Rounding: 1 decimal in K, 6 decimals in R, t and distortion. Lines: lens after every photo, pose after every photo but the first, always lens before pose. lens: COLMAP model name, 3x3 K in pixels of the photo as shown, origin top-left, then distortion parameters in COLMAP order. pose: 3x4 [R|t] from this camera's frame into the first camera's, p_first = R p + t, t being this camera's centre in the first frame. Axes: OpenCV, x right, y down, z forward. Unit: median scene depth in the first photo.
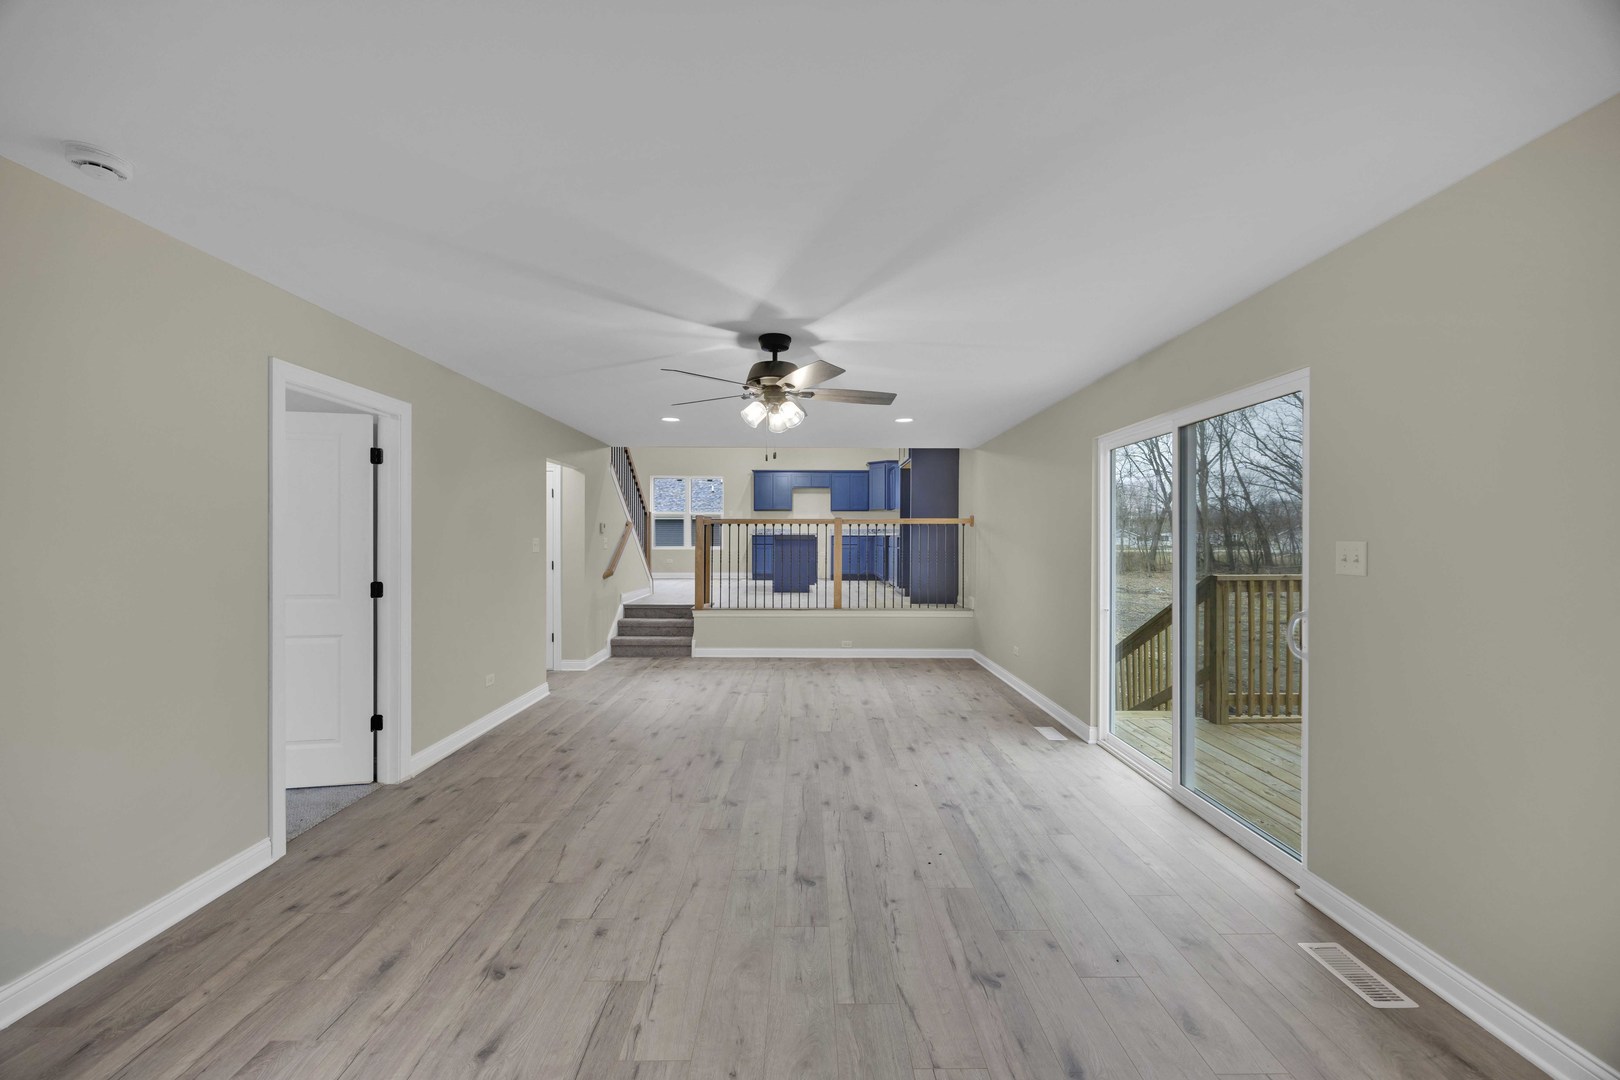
lens RADIAL K [[628.5, 0, 810.0], [0, 628.5, 540.0], [0, 0, 1]] dist [-0.001341, 0.000198]
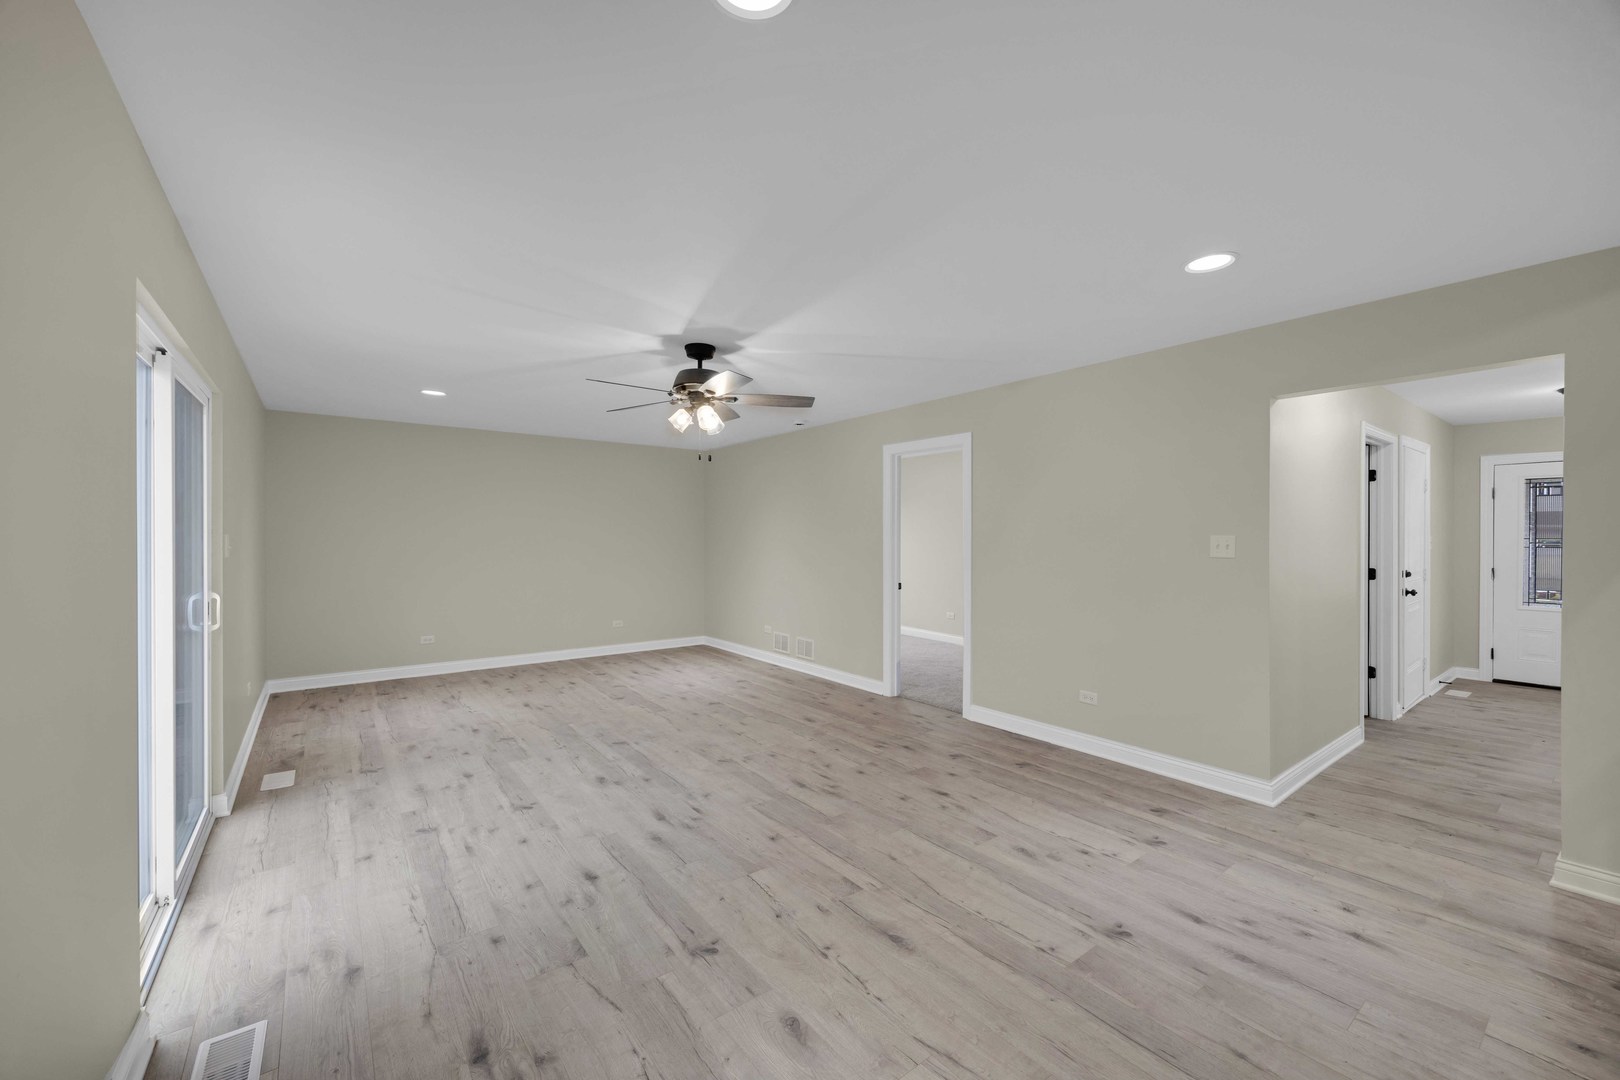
lens RADIAL K [[628.5, 0, 810.0], [0, 628.5, 540.0], [0, 0, 1]] dist [-0.001341, 0.000198]
pose [[-0.800188, 0.001282, -0.599747, 0.455805], [-0.003949, 0.999965, 0.007407, -0.001268], [0.599736, 0.008295, -0.800155, 2.059988]]
